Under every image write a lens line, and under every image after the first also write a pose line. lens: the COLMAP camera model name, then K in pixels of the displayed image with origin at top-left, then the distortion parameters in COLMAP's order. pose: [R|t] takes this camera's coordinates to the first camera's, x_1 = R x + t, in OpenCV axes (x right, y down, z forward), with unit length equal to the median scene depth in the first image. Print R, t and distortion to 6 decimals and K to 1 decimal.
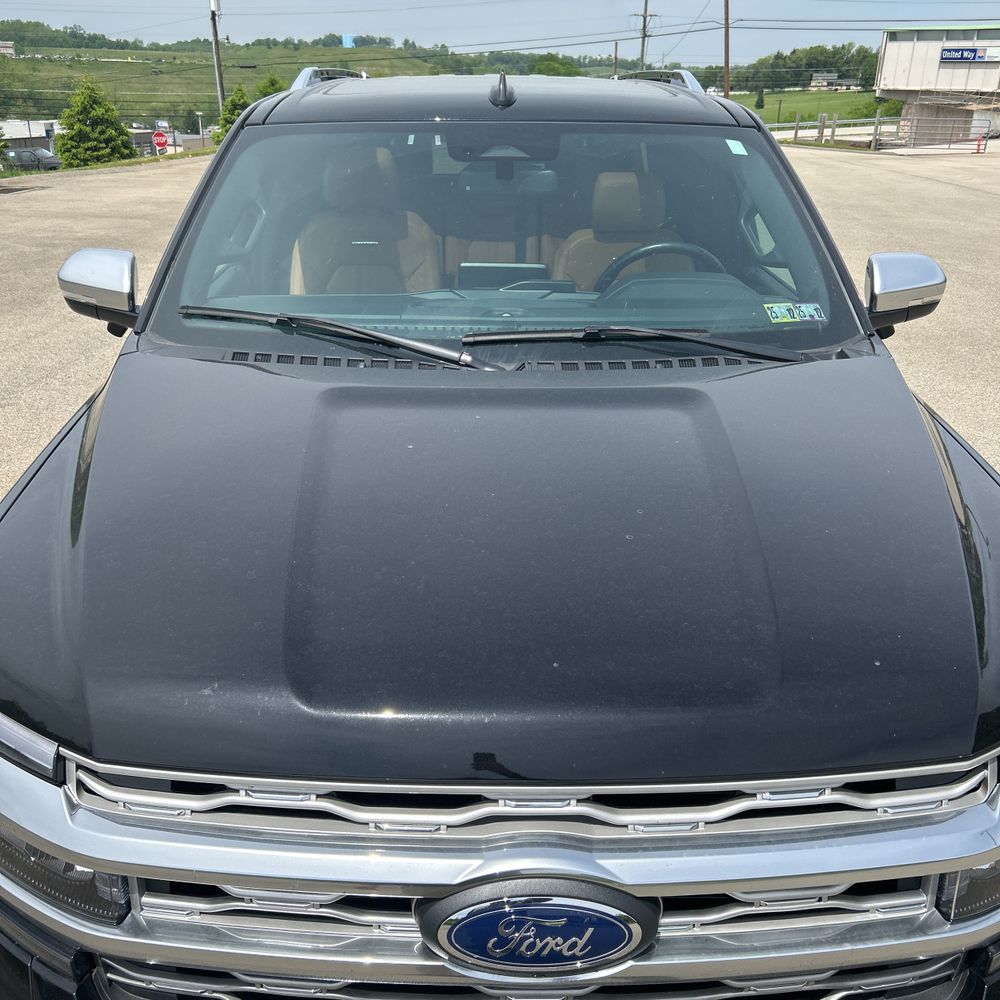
lens RADIAL K [[990.1, 0, 511.6], [0, 990.1, 492.7], [0, 0, 1]] dist [0.030453, -0.017141]
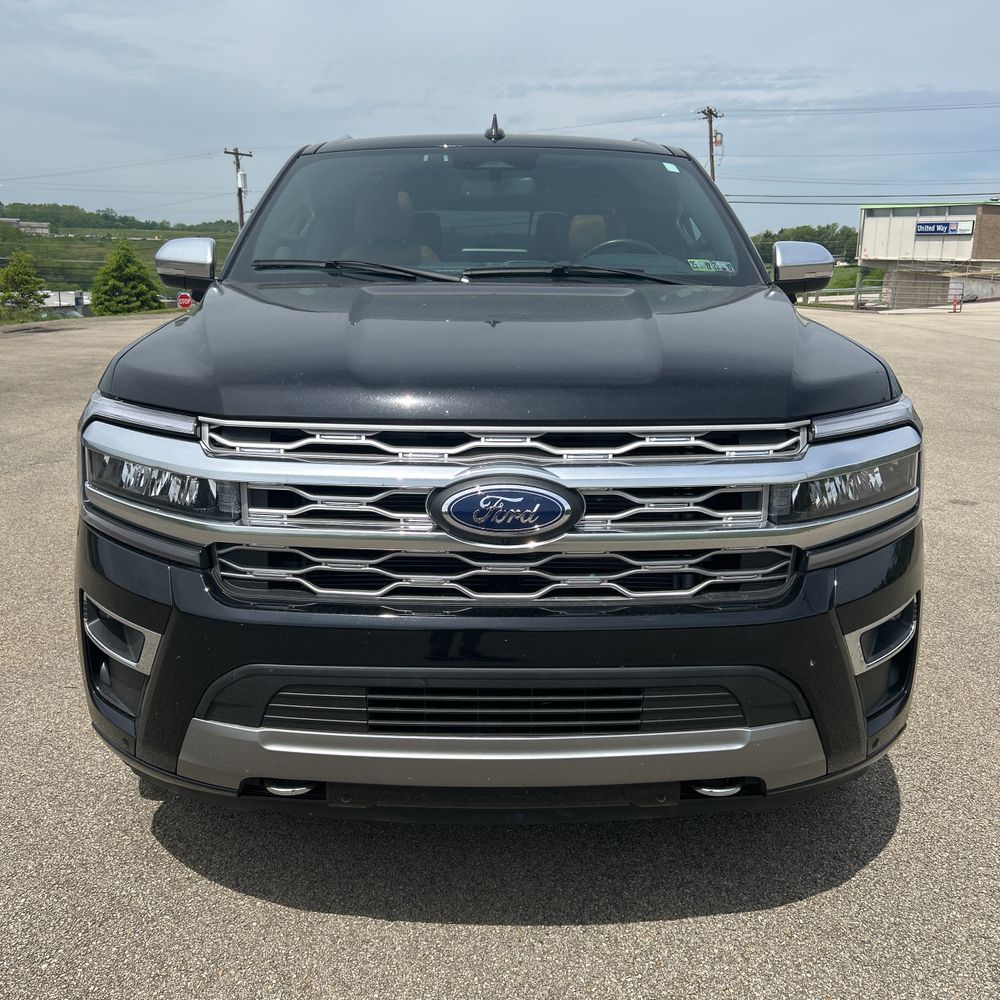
lens RADIAL K [[1006.0, 0, 514.4], [0, 1006.0, 505.1], [0, 0, 1]] dist [0.023037, -0.018080]
pose [[0.999997, -0.000355, -0.002591, 0.005498], [-0.000065, 0.987065, -0.160321, 0.083499], [0.002615, 0.160321, 0.987062, -0.068356]]
